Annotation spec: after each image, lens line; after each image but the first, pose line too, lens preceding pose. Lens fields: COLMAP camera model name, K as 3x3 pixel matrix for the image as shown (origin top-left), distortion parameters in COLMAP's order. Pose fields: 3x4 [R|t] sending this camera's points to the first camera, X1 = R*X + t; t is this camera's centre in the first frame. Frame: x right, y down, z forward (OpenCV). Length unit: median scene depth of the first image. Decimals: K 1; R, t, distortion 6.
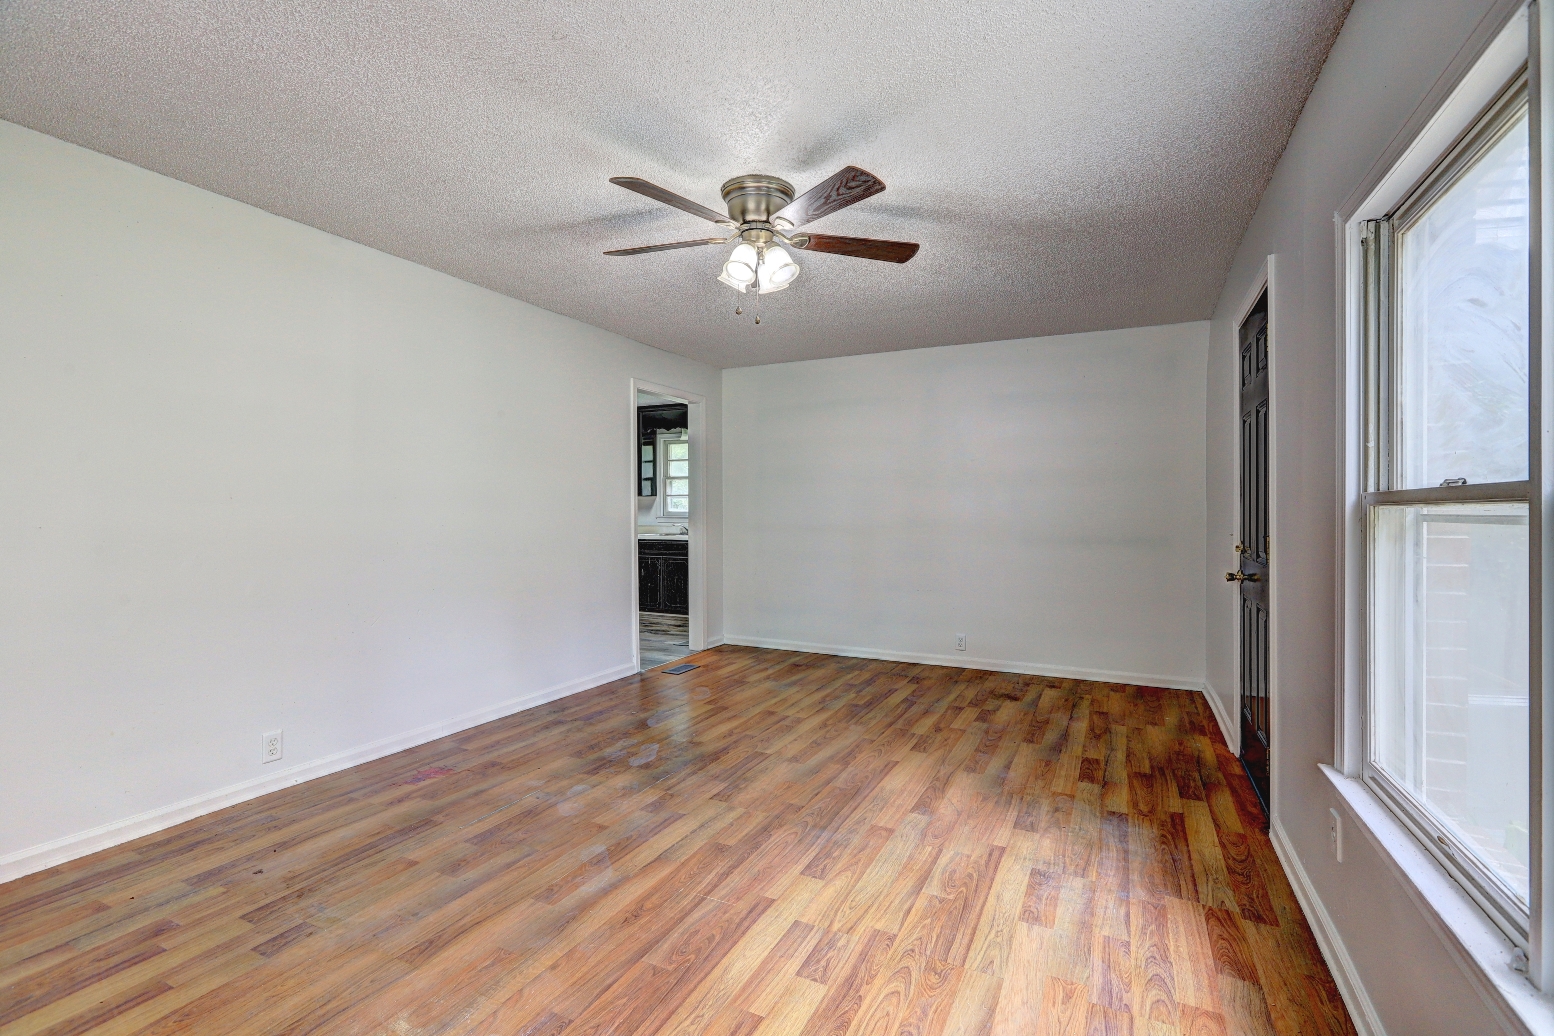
lens RADIAL K [[718.3, 0, 777.3], [0, 718.3, 515.0], [0, 0, 1]] dist [0.001859, 0.000045]
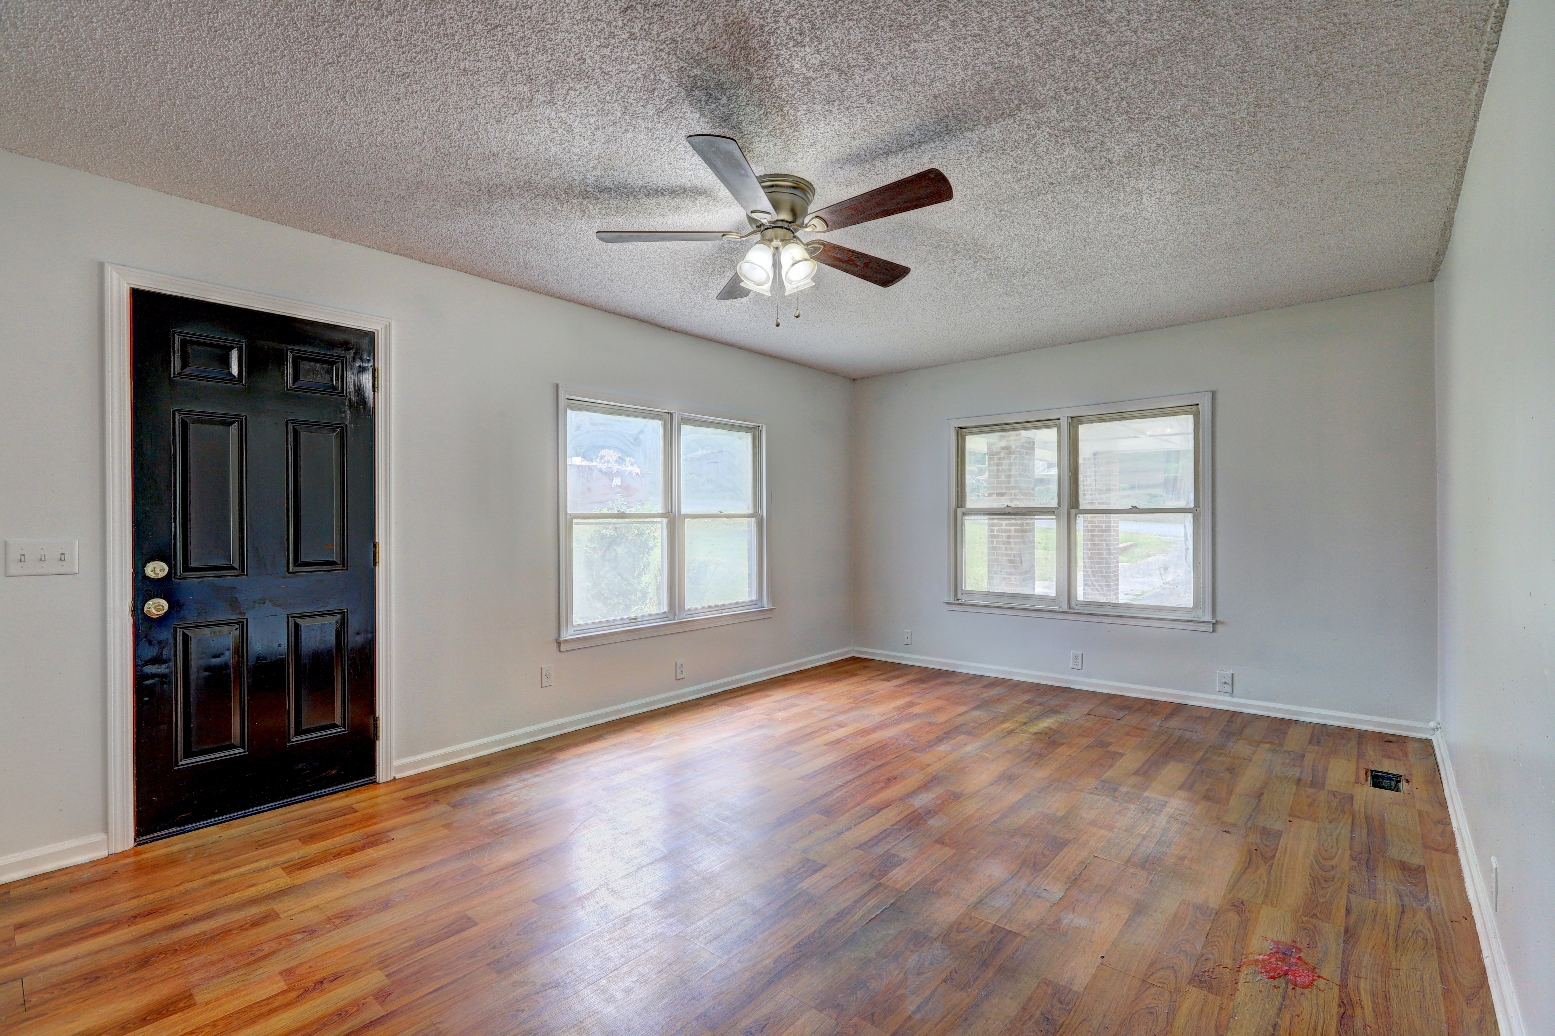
lens RADIAL K [[718.7, 0, 779.8], [0, 718.7, 519.4], [0, 0, 1]] dist [0.001859, 0.000045]
pose [[-0.970872, 0.005455, 0.239536, -0.256116], [0.007411, 0.999946, 0.007264, -0.013388], [-0.239484, 0.008828, -0.970860, 1.910034]]
